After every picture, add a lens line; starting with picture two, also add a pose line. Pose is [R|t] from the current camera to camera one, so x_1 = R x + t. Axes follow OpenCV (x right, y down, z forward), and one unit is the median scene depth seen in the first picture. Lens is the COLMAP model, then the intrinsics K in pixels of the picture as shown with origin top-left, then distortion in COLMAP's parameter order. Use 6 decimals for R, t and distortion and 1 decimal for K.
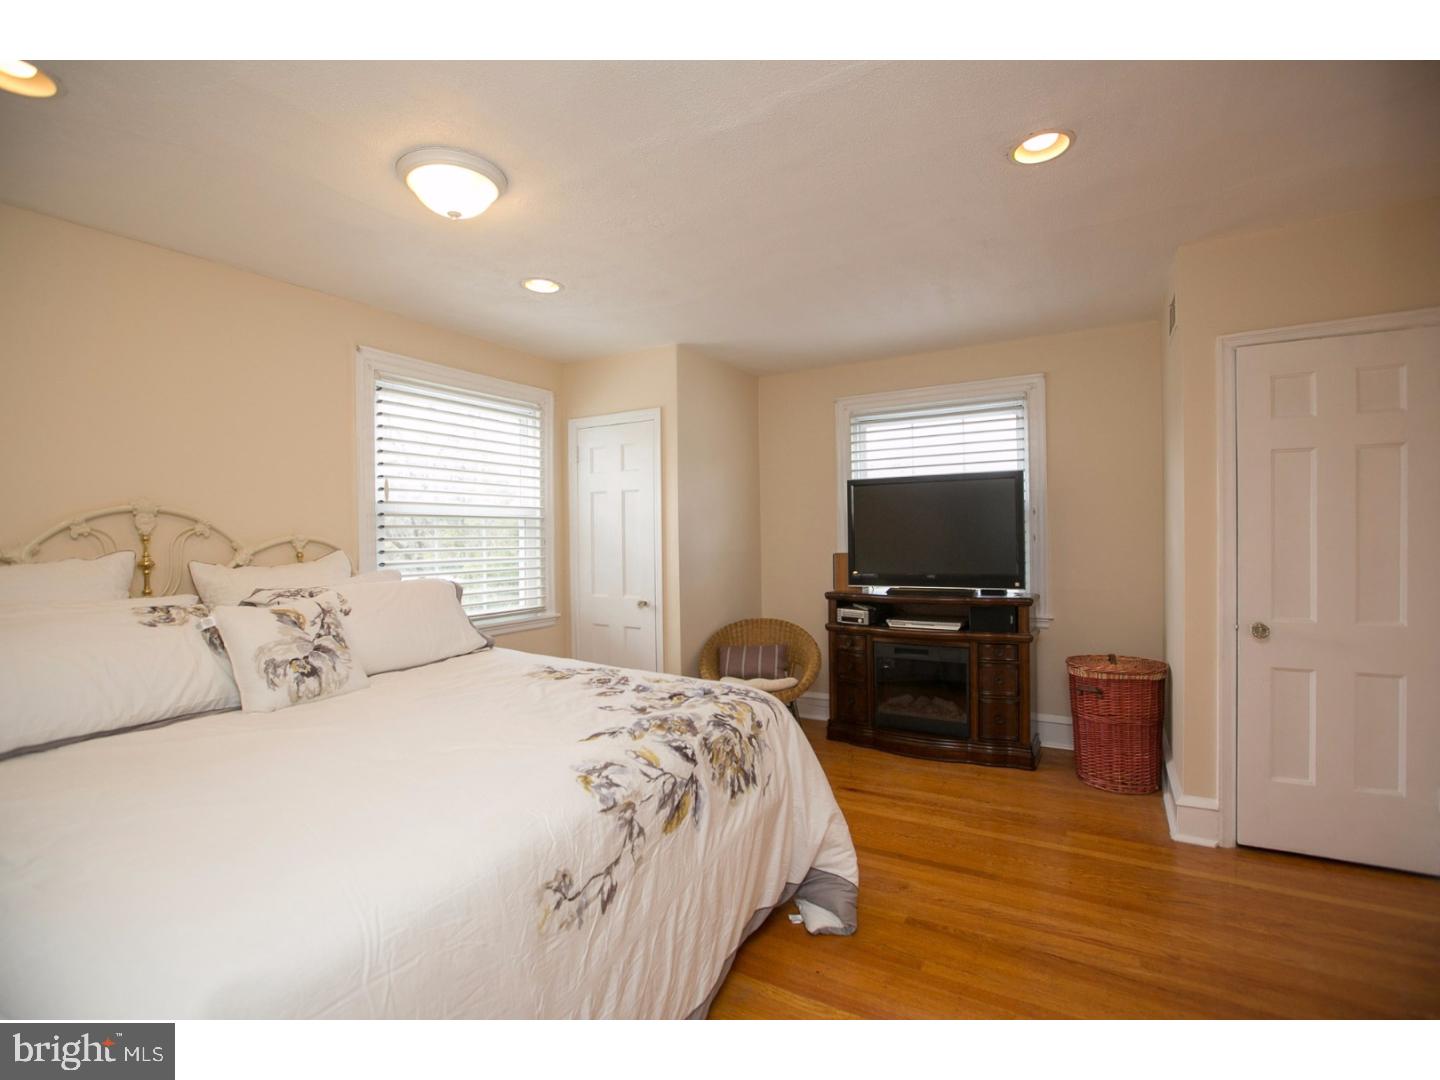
lens RADIAL K [[659.5, 0, 716.0], [0, 659.5, 540.8], [0, 0, 1]] dist [-0.016773, 0.000508]
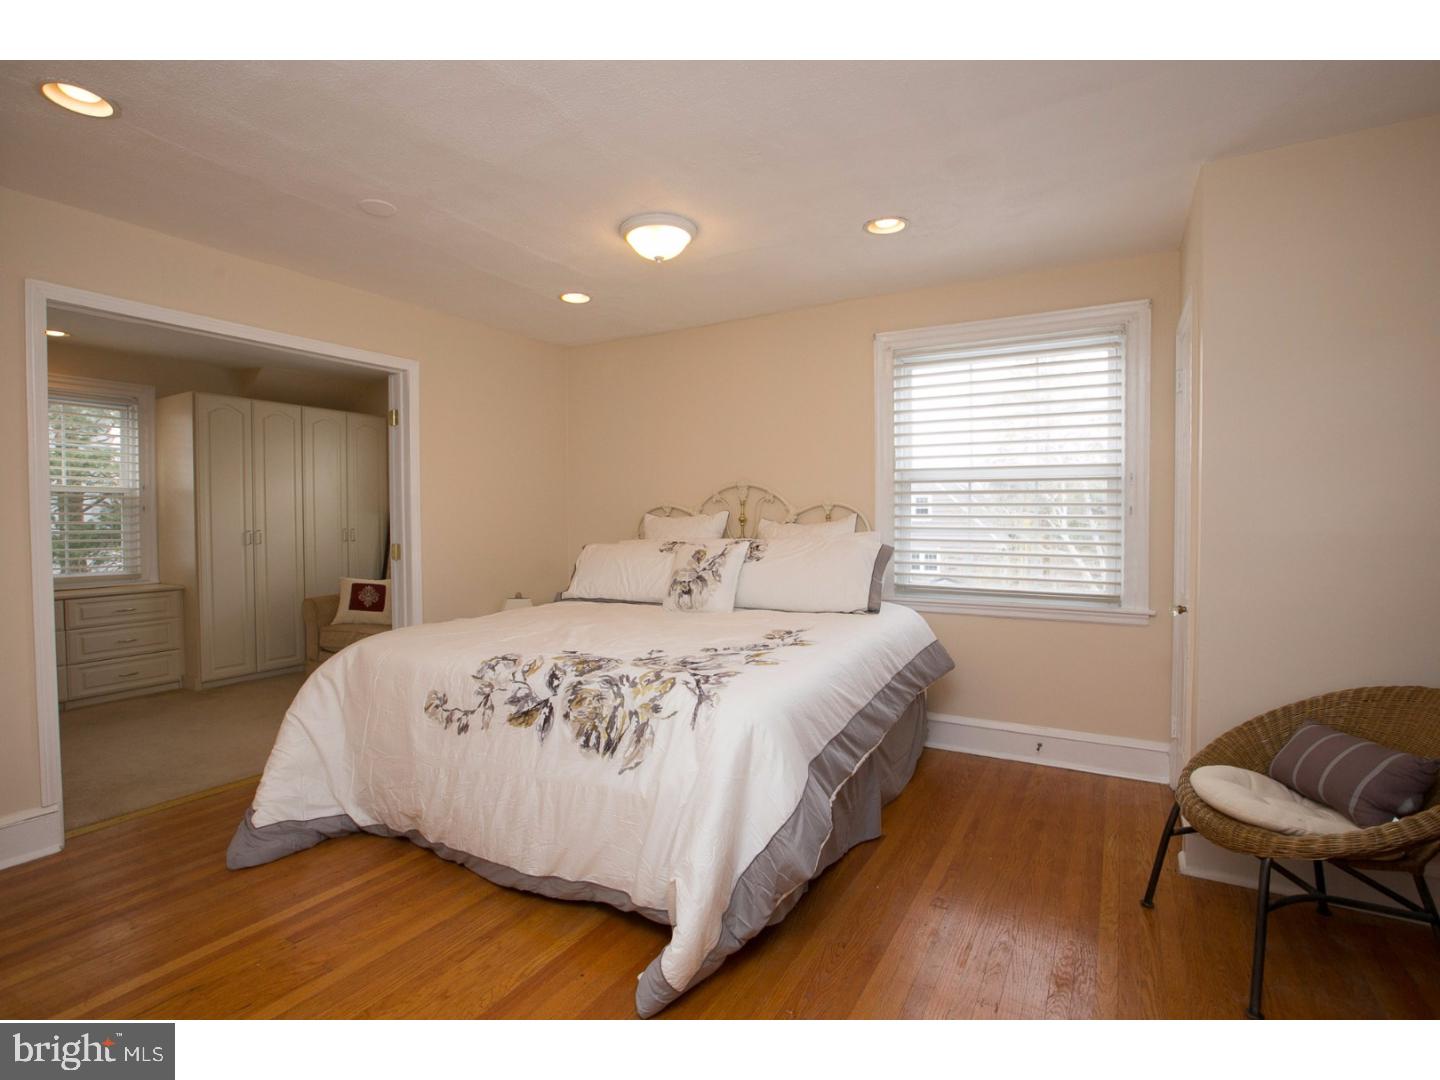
lens RADIAL K [[700.9, 0, 720.9], [0, 700.9, 544.0], [0, 0, 1]] dist [-0.028787, 0.002322]
pose [[0.014096, 0.057114, -0.998268, 1.073162], [-0.006672, 0.998351, 0.057024, -0.001912], [0.999878, 0.005857, 0.014454, 1.138547]]
